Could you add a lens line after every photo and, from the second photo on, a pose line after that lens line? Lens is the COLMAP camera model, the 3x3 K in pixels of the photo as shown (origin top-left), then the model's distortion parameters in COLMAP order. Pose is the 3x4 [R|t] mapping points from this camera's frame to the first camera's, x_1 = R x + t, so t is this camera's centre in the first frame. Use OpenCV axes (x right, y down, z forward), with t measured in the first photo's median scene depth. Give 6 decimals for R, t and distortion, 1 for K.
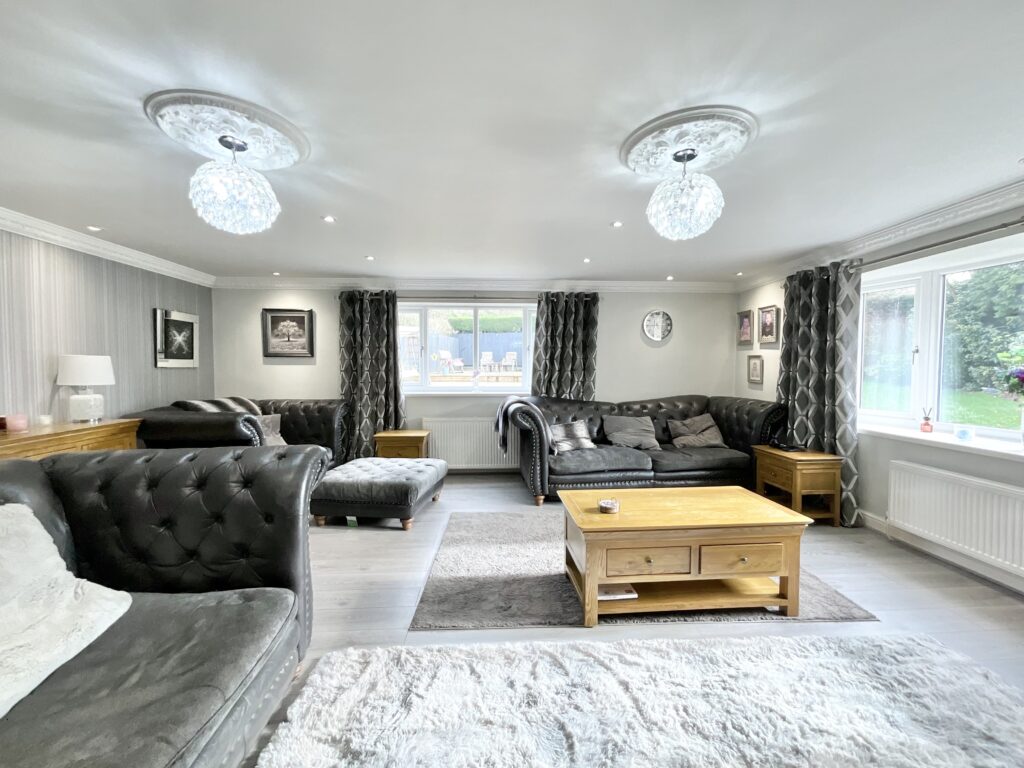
lens RADIAL K [[410.7, 0, 501.7], [0, 410.7, 381.4], [0, 0, 1]] dist [0.000201, 0.000172]
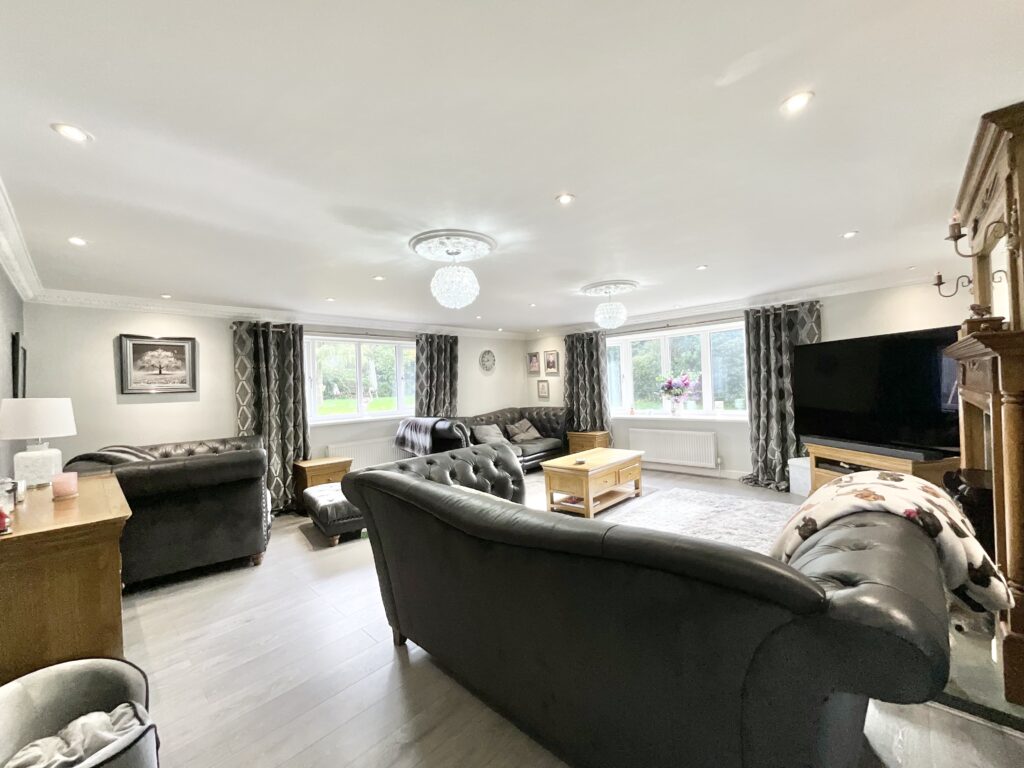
lens RADIAL K [[410.7, 0, 501.7], [0, 410.7, 381.4], [0, 0, 1]] dist [0.000201, 0.000172]
pose [[0.741682, -0.021741, 0.670399, -0.571979], [0.063658, 0.997245, -0.038085, -0.007332], [-0.667724, 0.070924, 0.741022, -0.085877]]
